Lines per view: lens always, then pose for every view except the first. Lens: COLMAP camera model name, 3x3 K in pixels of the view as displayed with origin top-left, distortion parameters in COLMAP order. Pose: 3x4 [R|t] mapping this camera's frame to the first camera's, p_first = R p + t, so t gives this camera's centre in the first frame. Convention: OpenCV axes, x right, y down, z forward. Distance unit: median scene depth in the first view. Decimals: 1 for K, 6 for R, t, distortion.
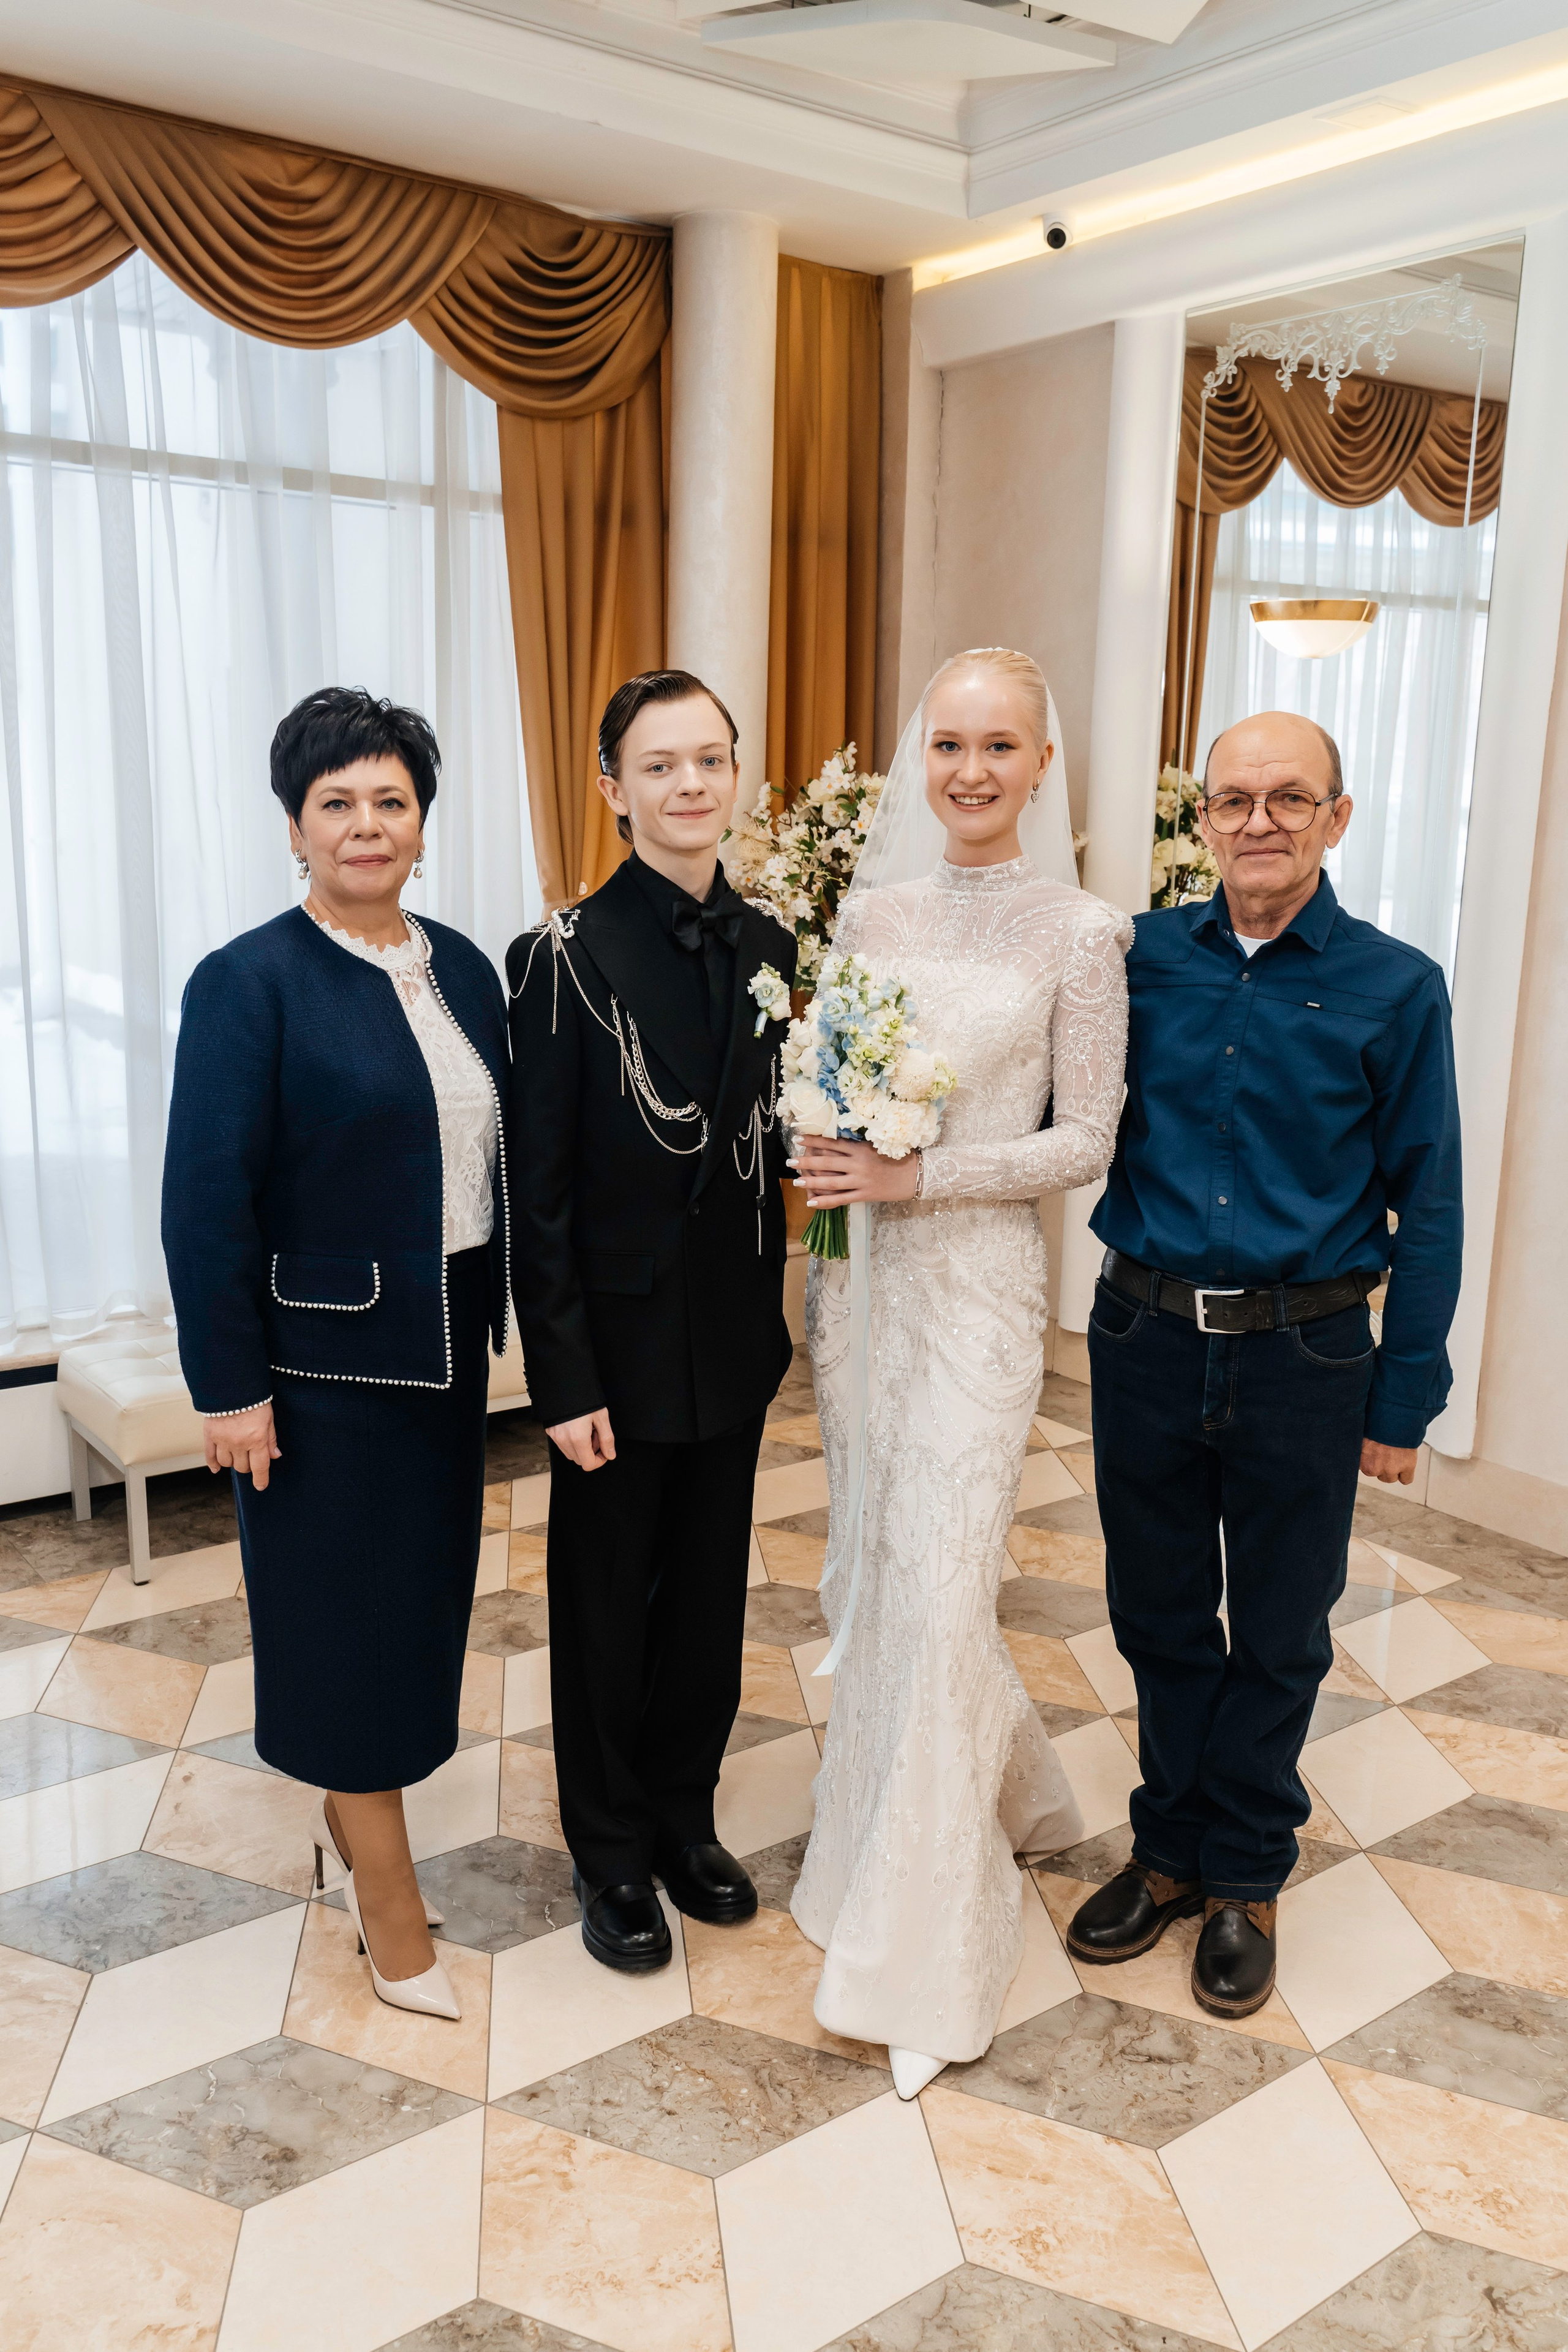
lens RADIAL K [[1907.1, 0, 784.0], [0, 1907.1, 1176.0], [0, 0, 1]] dist [0.003104, -0.002588]
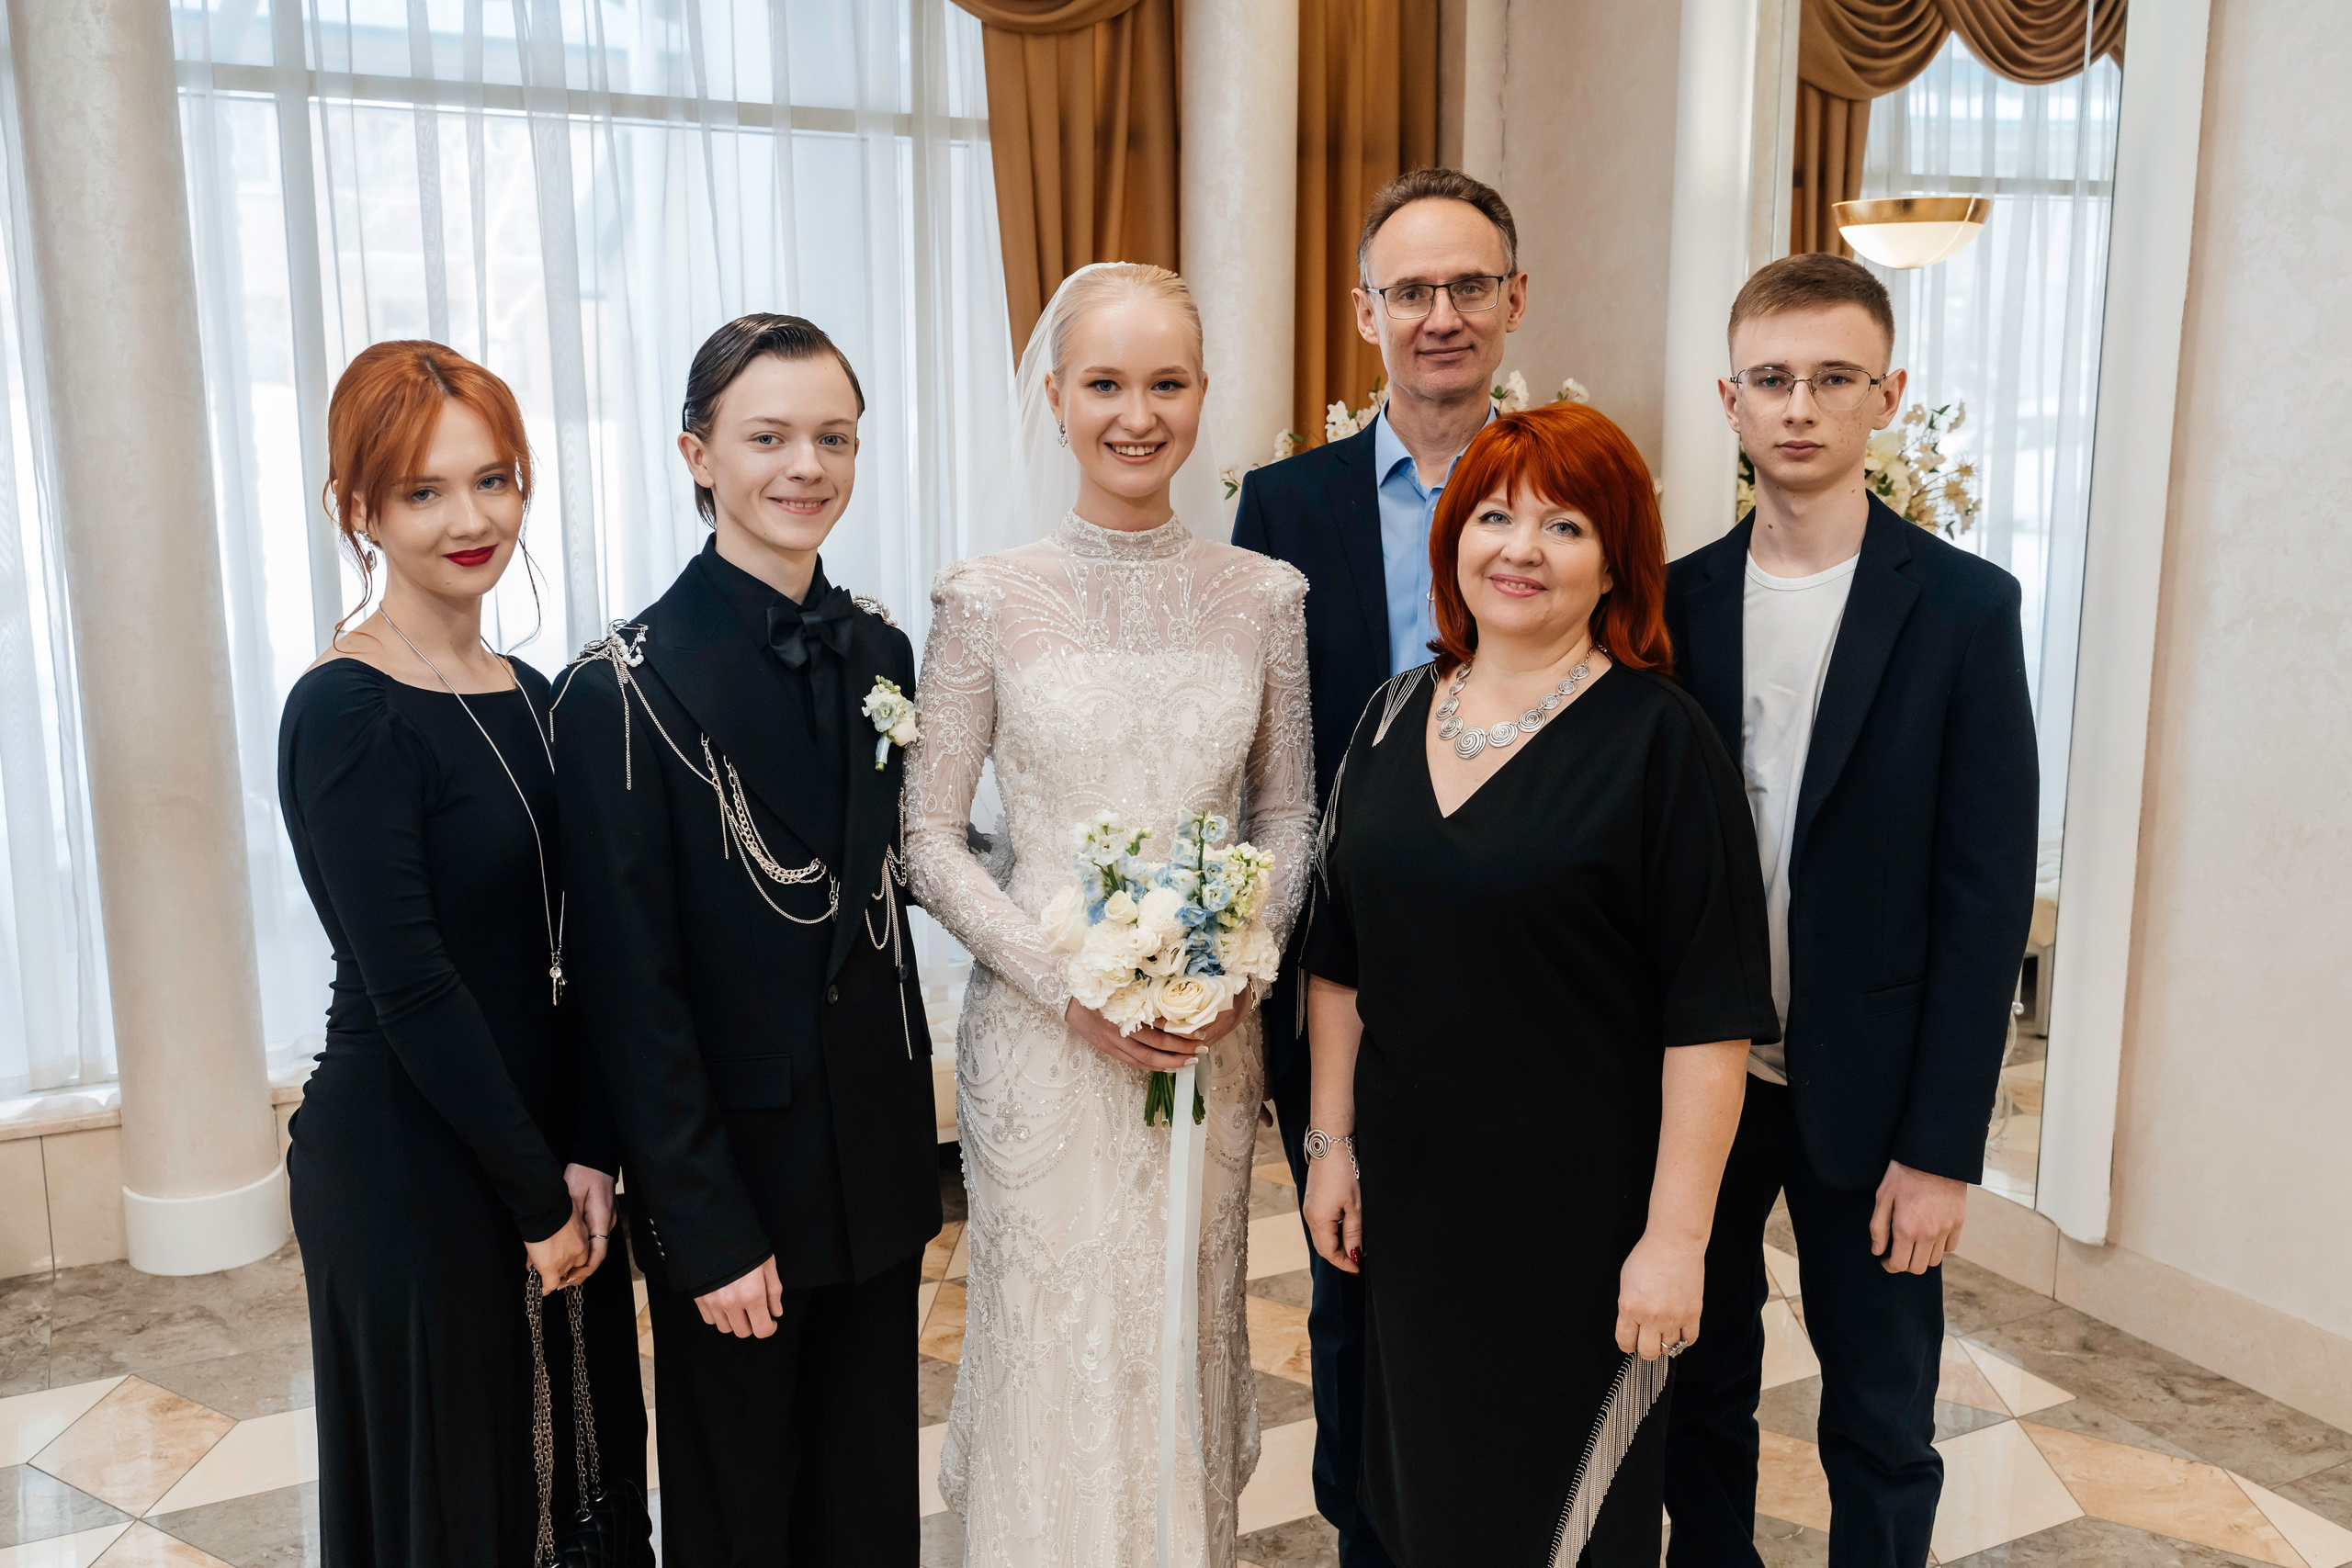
lens RADIAL K [[2073.3, 0, 1181.0], [0, 2073.3, 782.3], [0, 0, 1]] dist [0.008113, -0.006015]
pose [[0.985573, 0.006005, -0.169144, 0.128504], [-0.010751, 0.999573, -0.027157, -0.020639], [0.168909, 0.028584, 0.985217, 0.065133]]
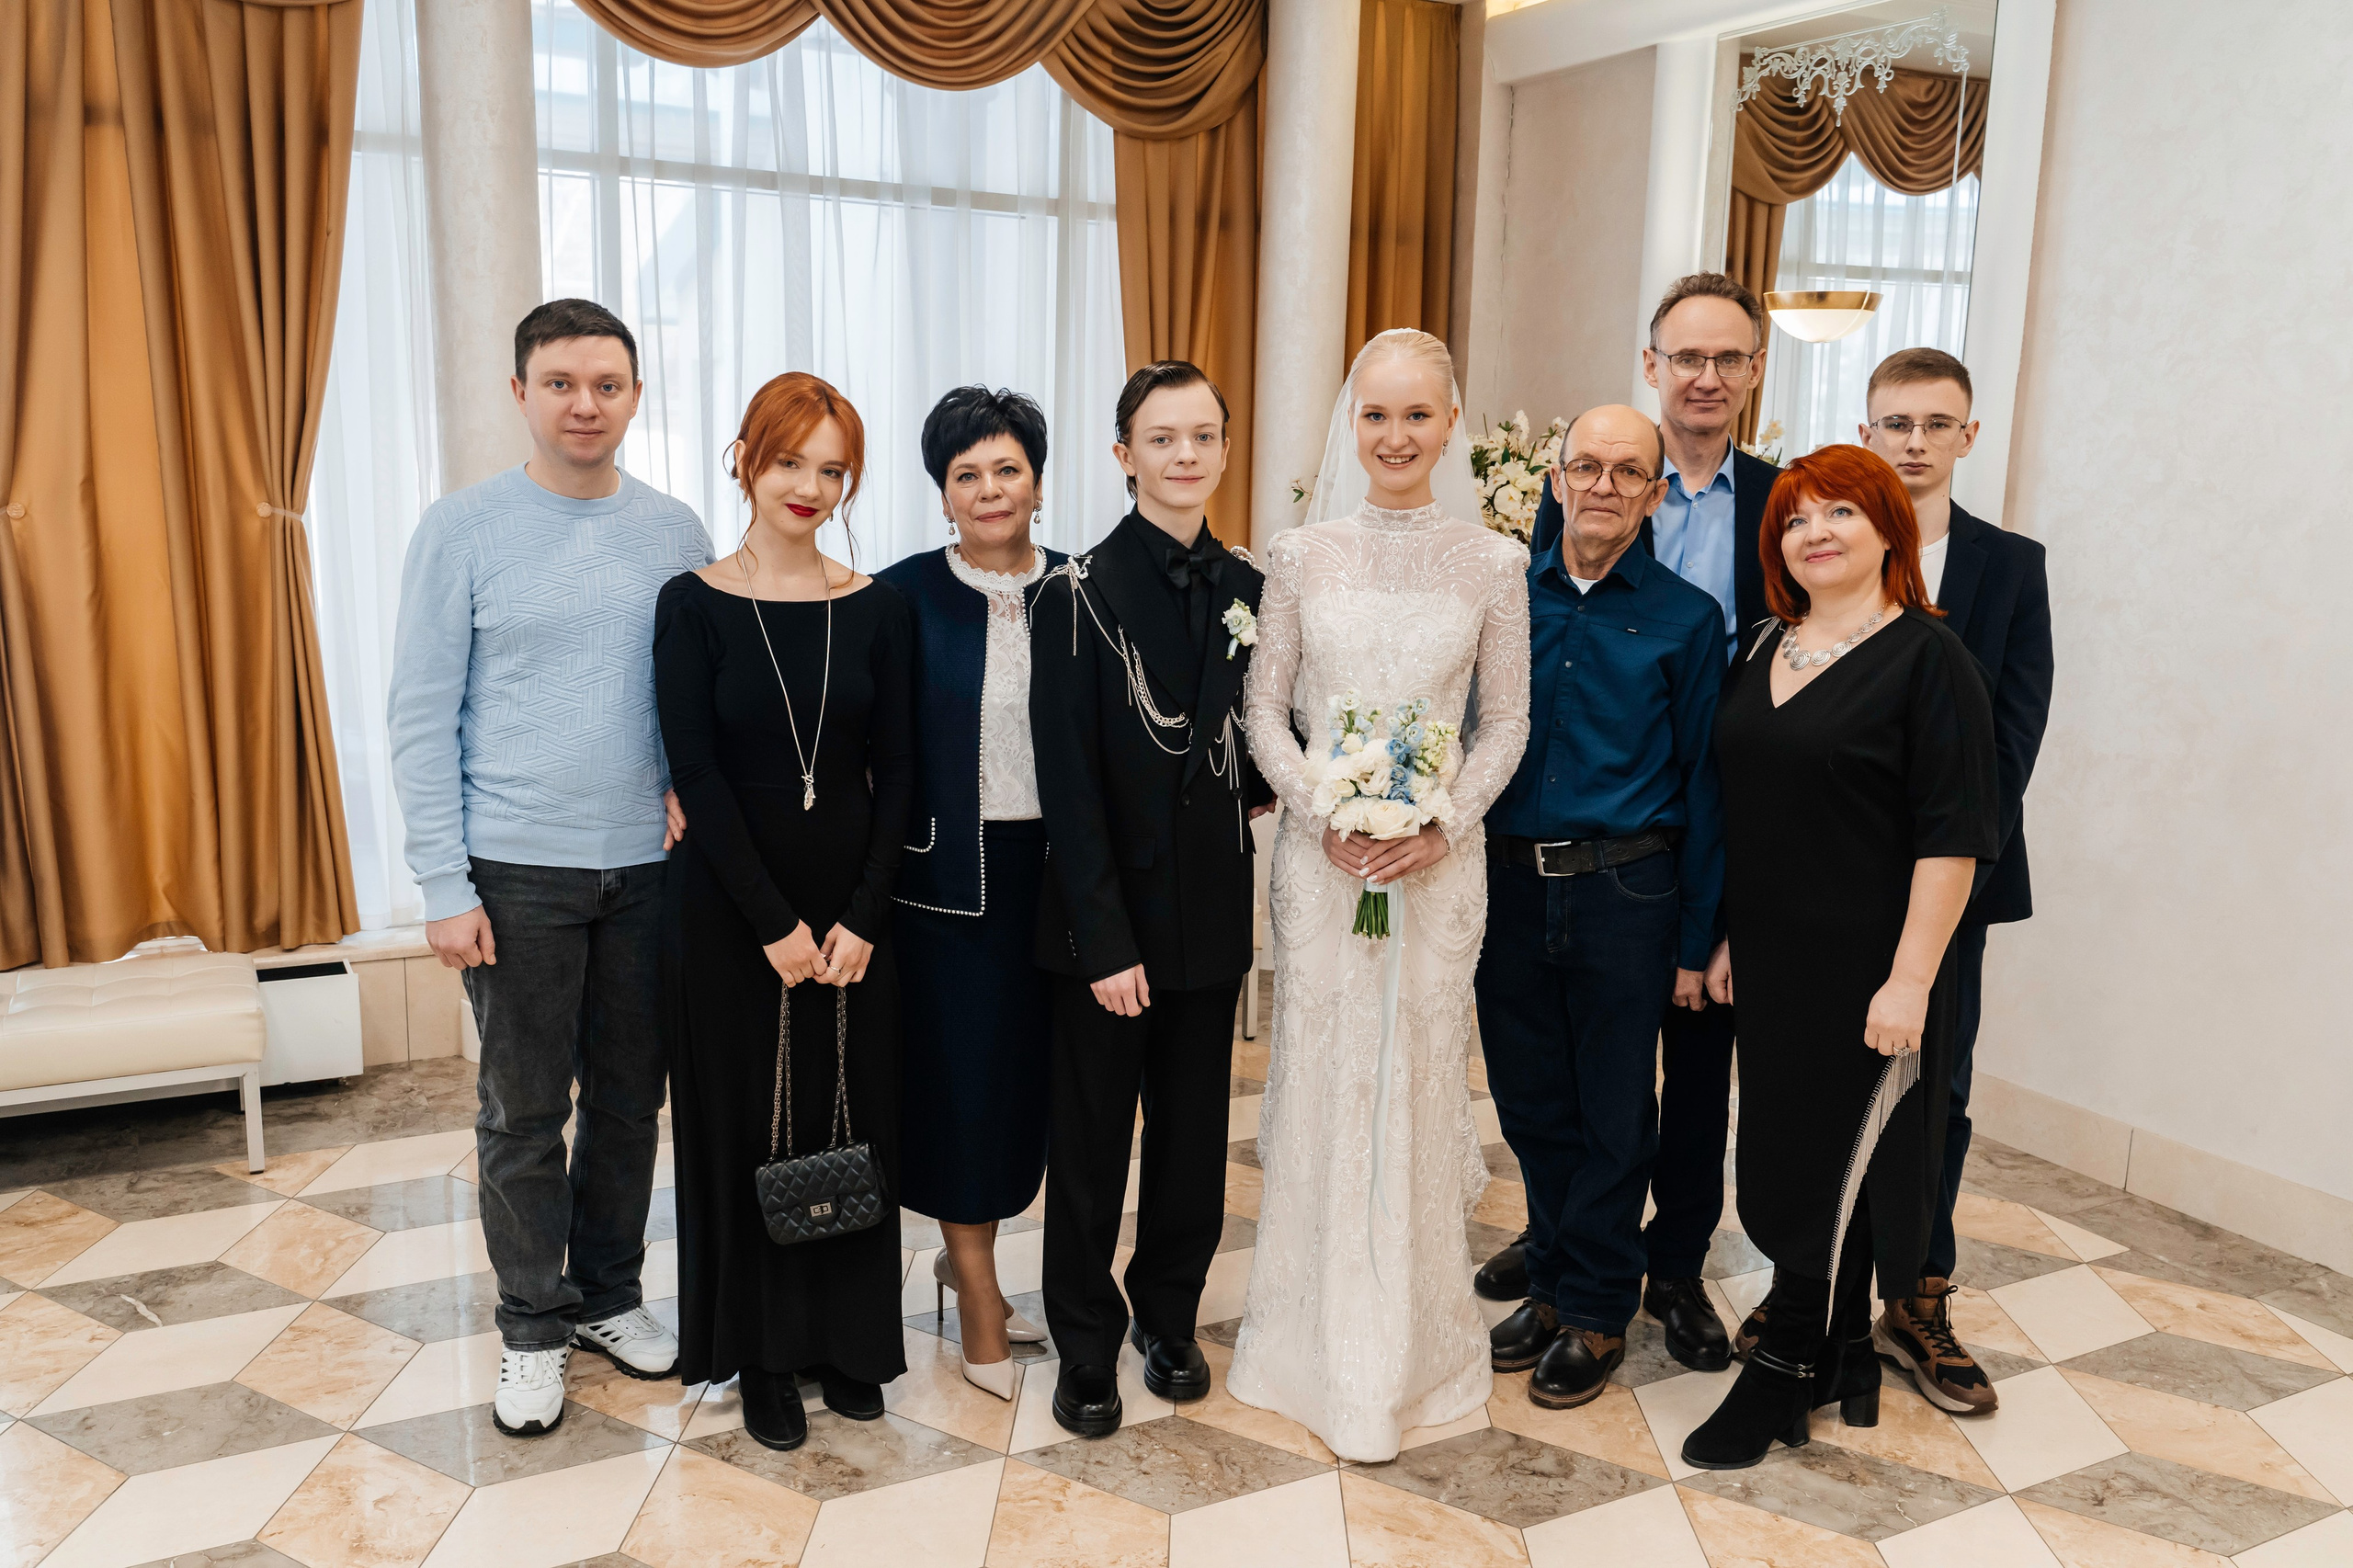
lens RADIAL K [[1910.9, 0, 1176.5], [0, 1910.9, 784.0], [0, 0, 1]] dist [0.004018, -0.003888]
pose [[0.989690, 0.028548, -0.140351, 0.074208], [-0.032600, 0.999113, -0.026658, 0.032732], [0.139466, 0.030959, 0.989743, -0.168941]]
